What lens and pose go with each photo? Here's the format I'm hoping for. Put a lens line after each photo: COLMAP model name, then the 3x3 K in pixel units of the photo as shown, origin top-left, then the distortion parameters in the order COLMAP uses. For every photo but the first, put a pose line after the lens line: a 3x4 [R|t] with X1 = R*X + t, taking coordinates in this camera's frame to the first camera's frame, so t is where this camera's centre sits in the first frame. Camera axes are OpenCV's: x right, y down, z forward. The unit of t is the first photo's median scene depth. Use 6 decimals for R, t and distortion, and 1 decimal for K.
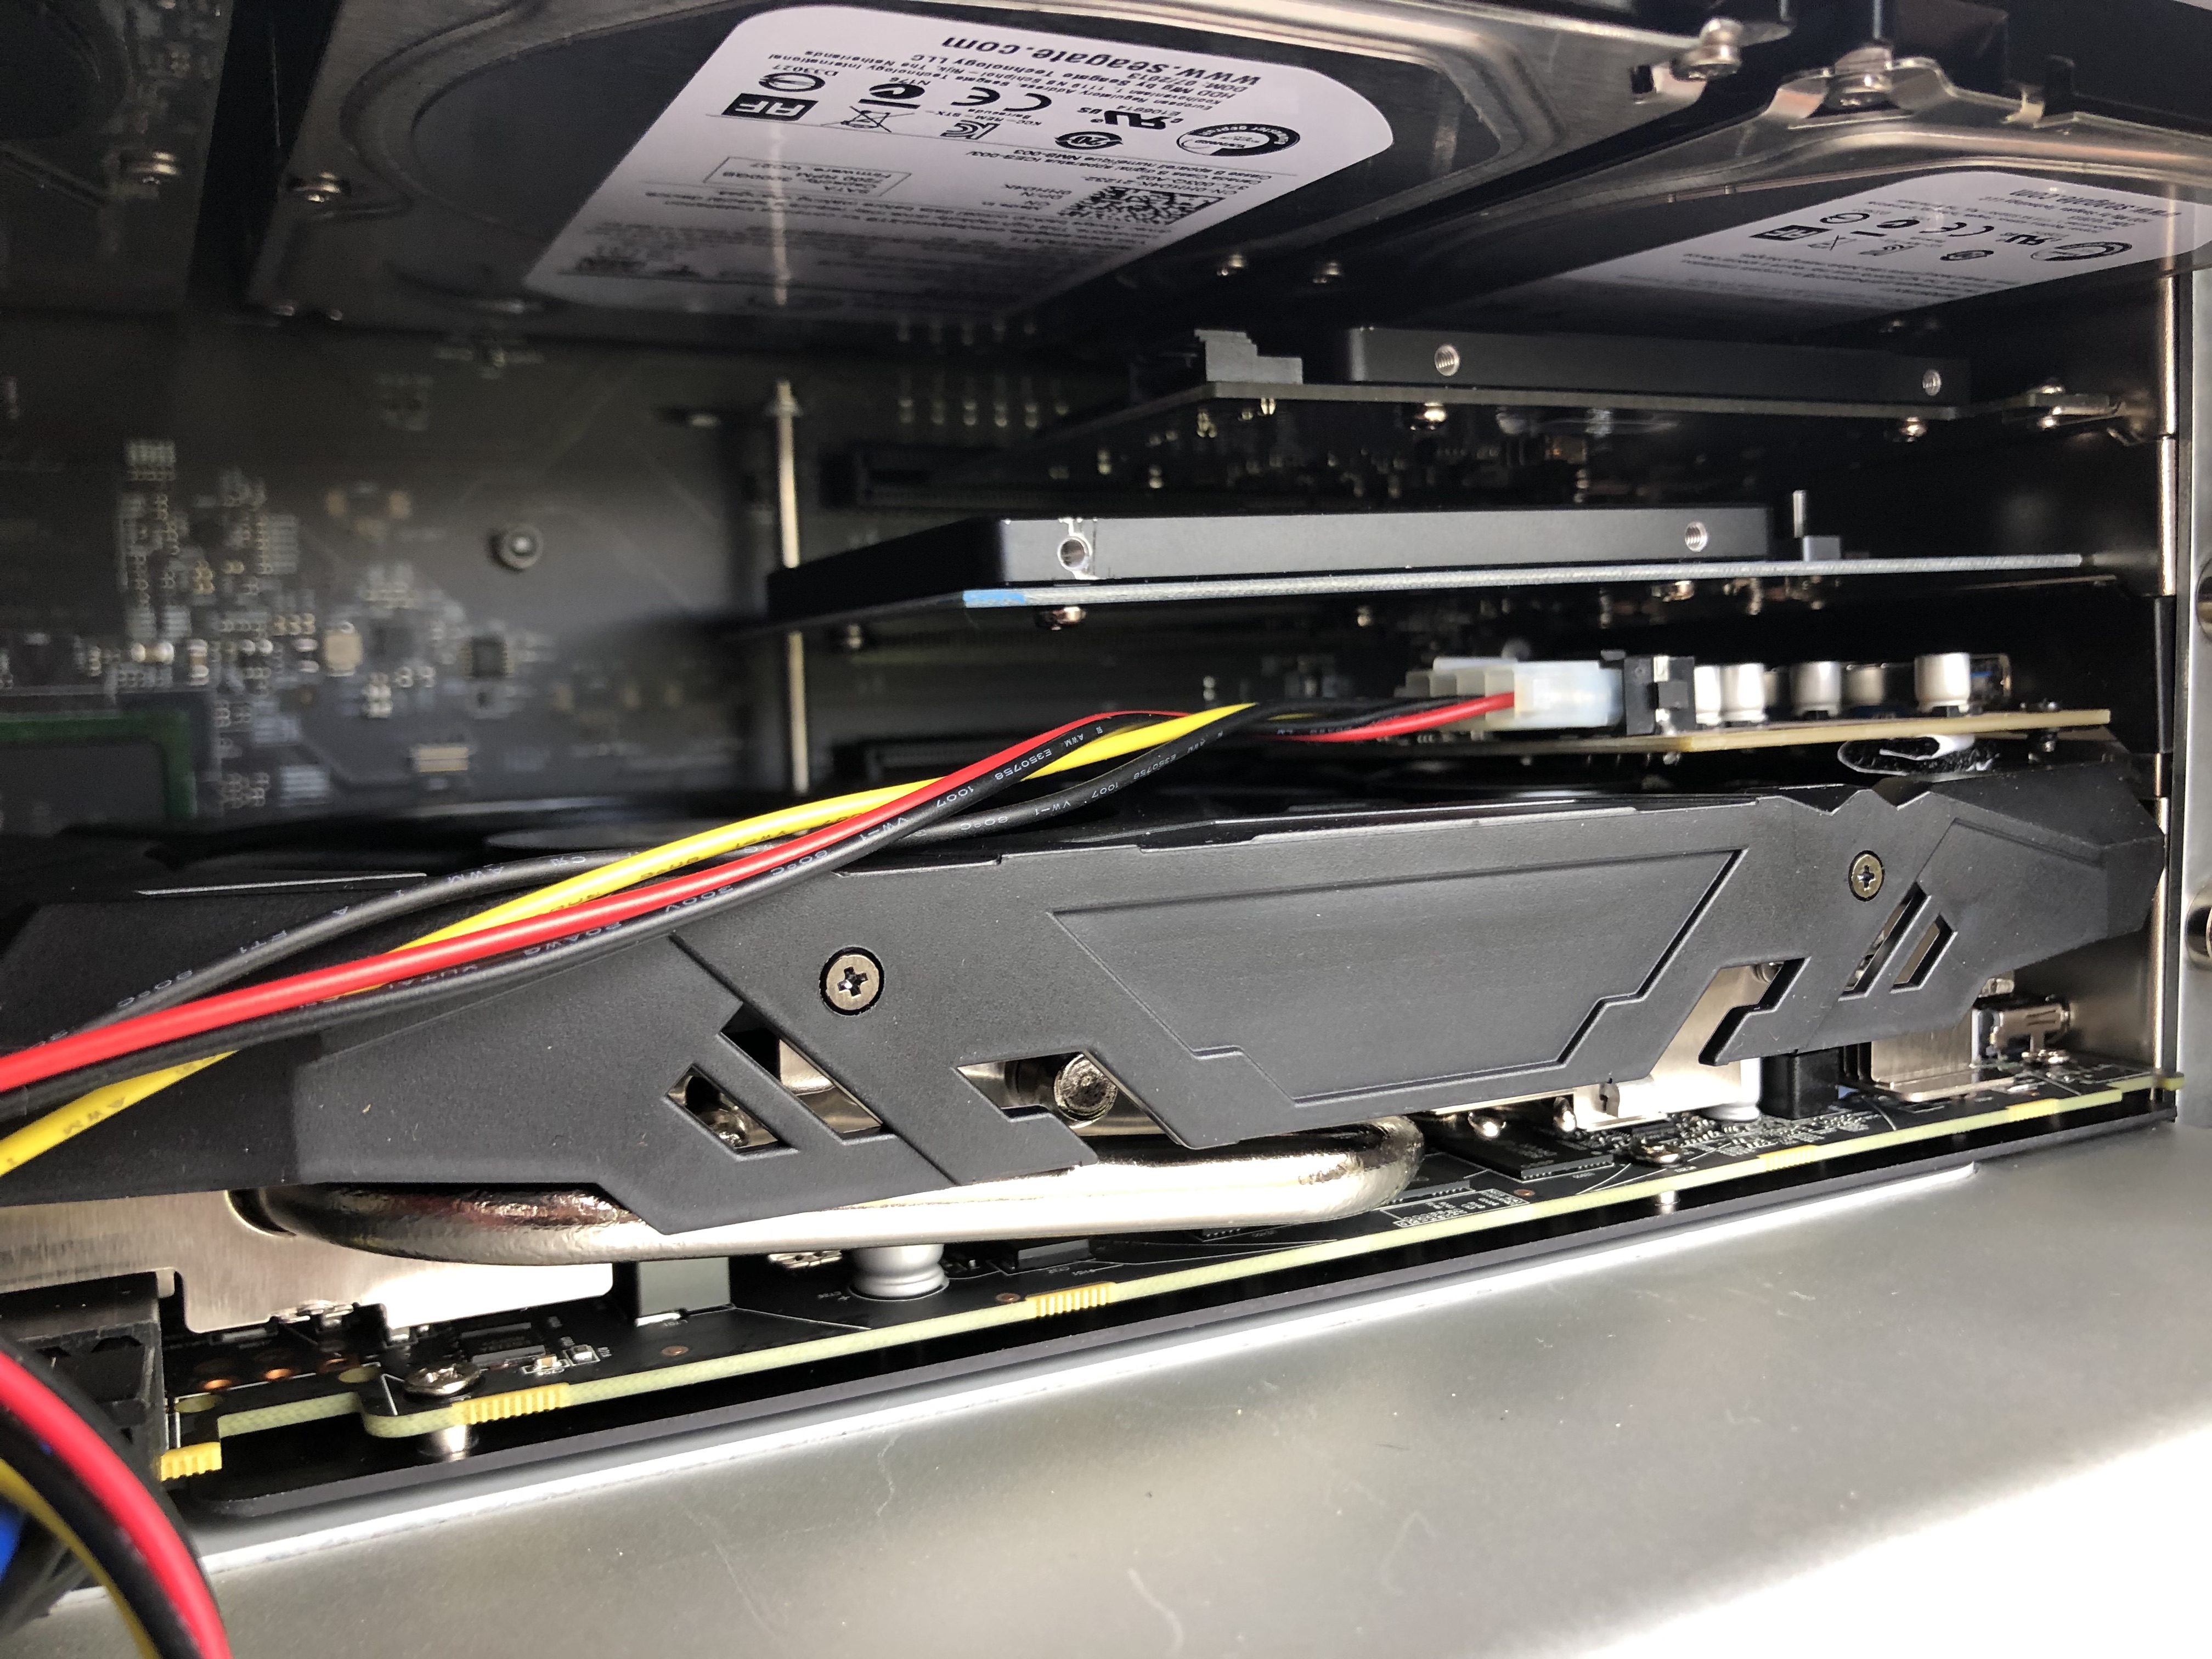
lens RADIAL K [[1780.9, 0, 1136.9], [0, 1780.9, 822.5], [0, 0, 1]] dist [-0.003543, -0.028695]
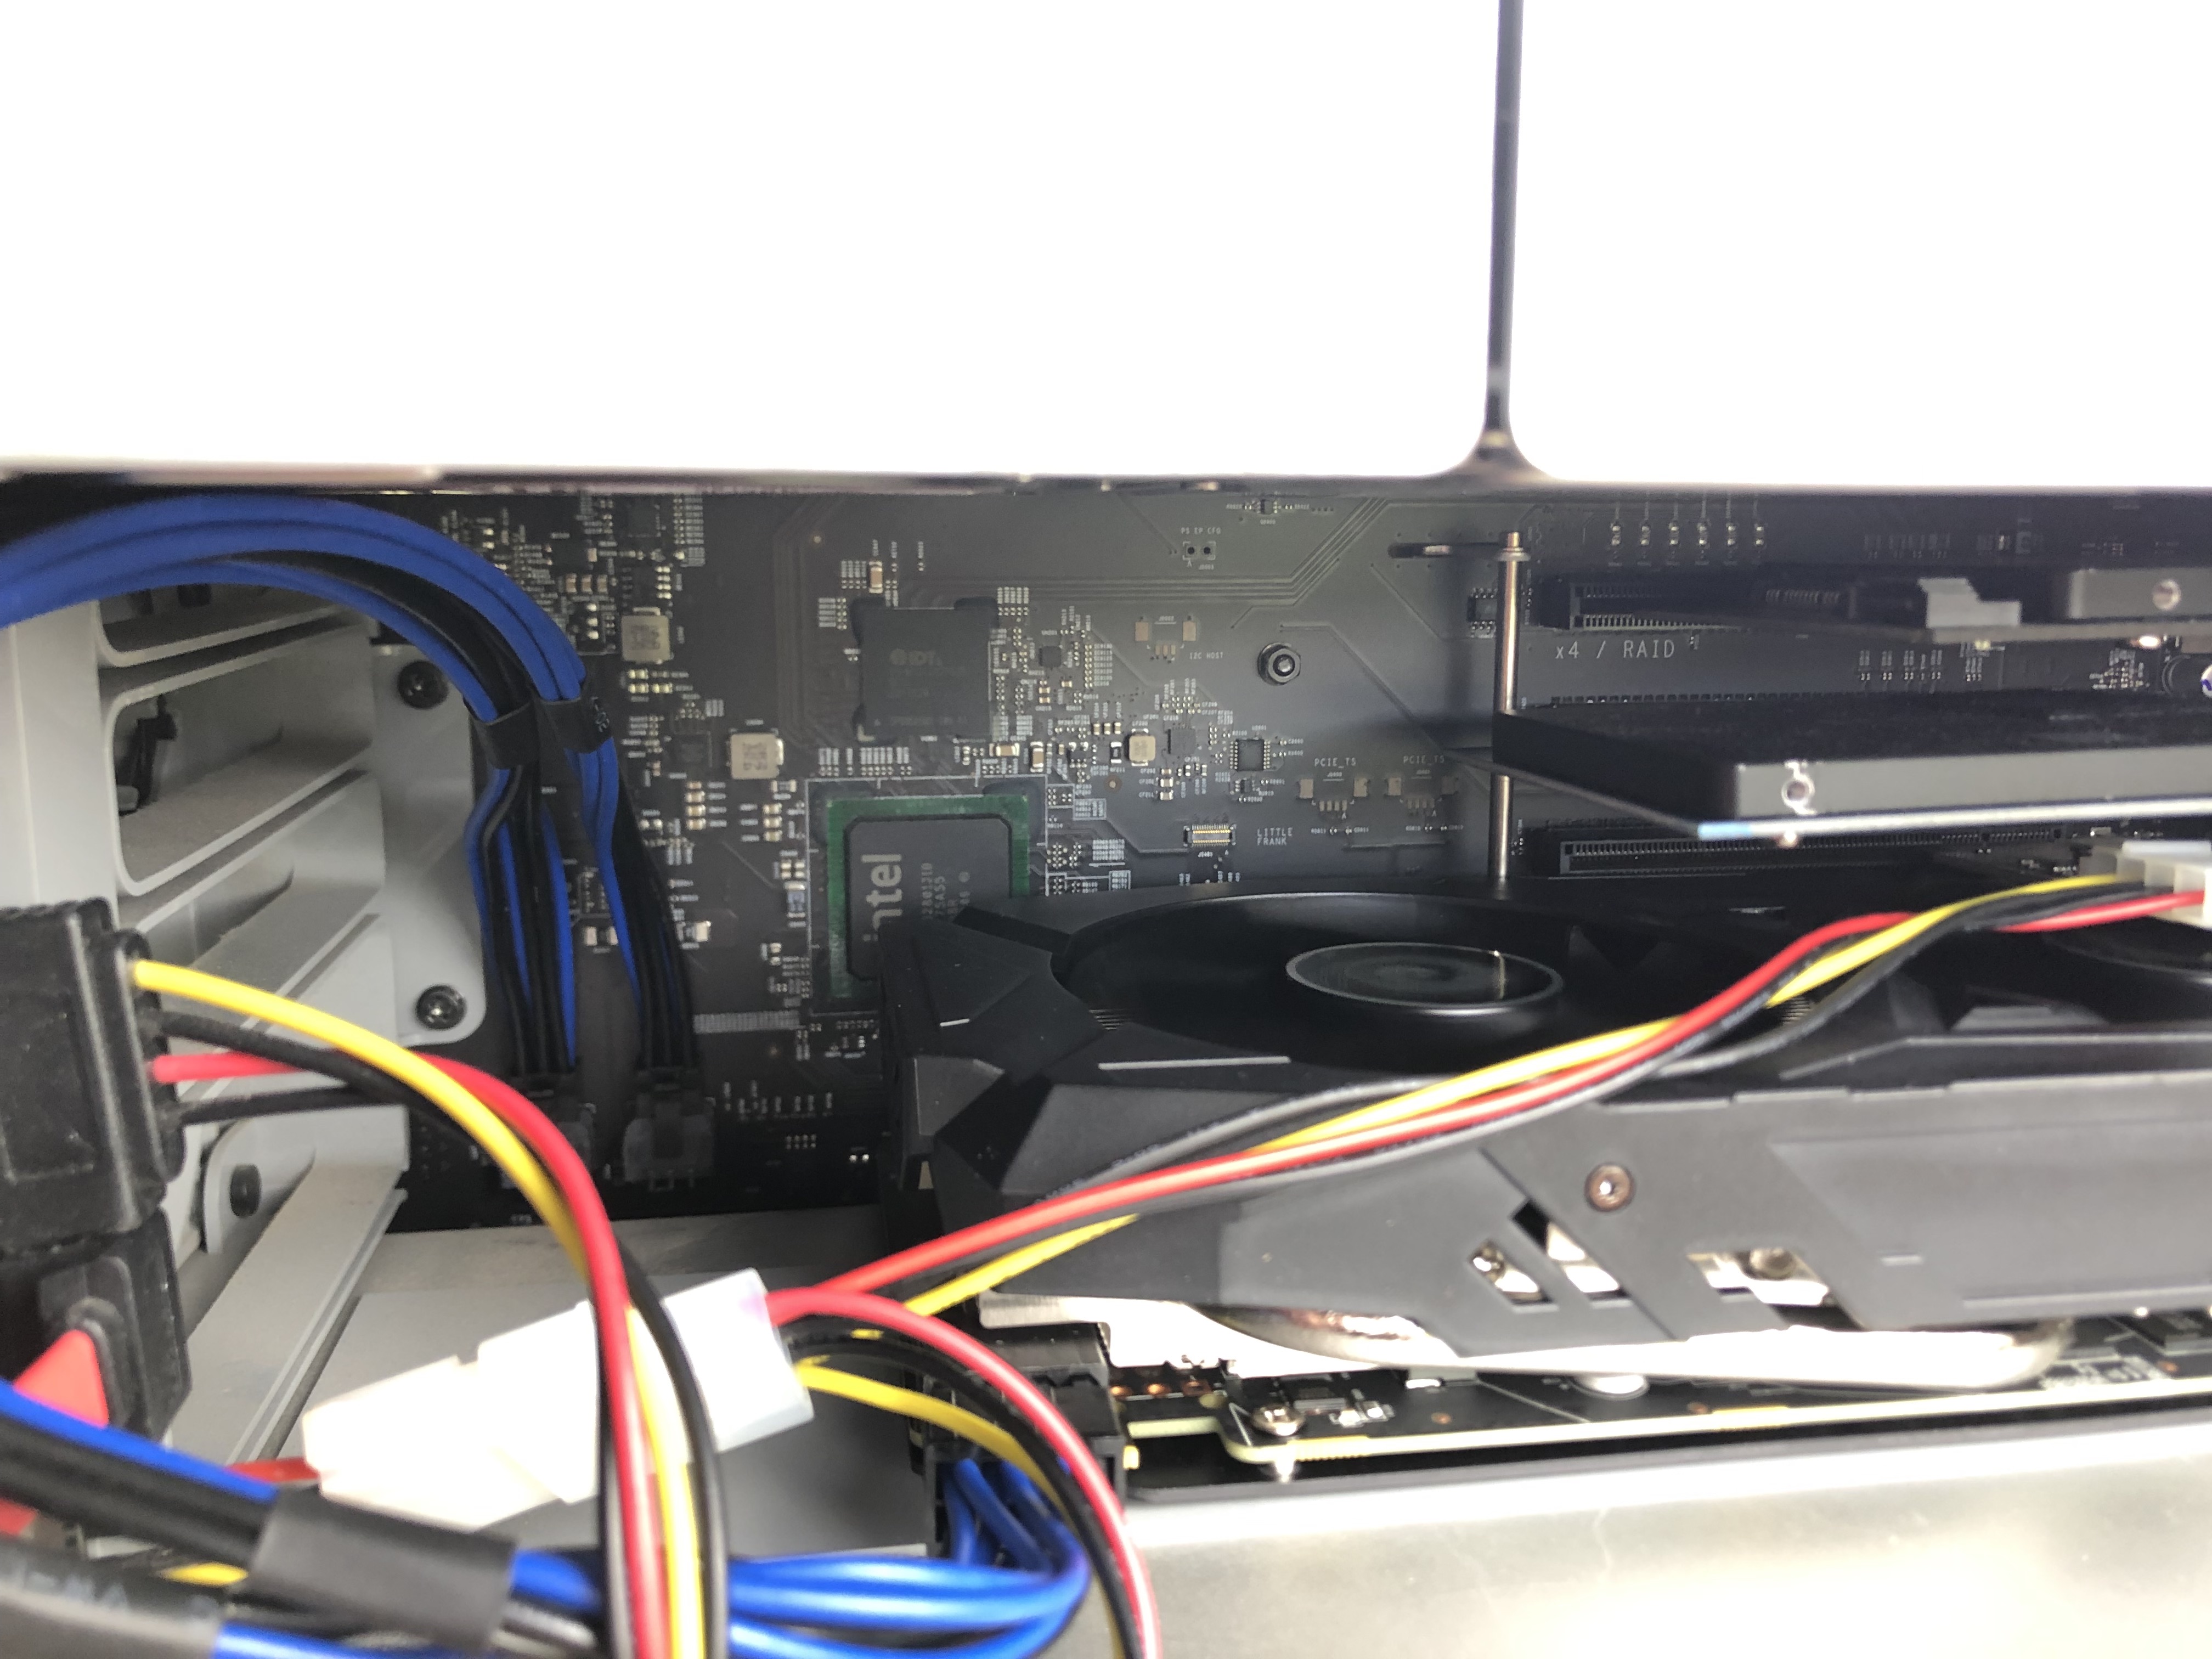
lens RADIAL K [[1780.9, 0, 1136.9], [0, 1780.9, 822.5], [0, 0, 1]] dist [-0.003543, -0.028695]
pose [[0.947578, 0.075216, -0.310545, -0.074976], [-0.049183, 0.994651, 0.090834, -0.197510], [0.315716, -0.070799, 0.946209, -0.226701]]
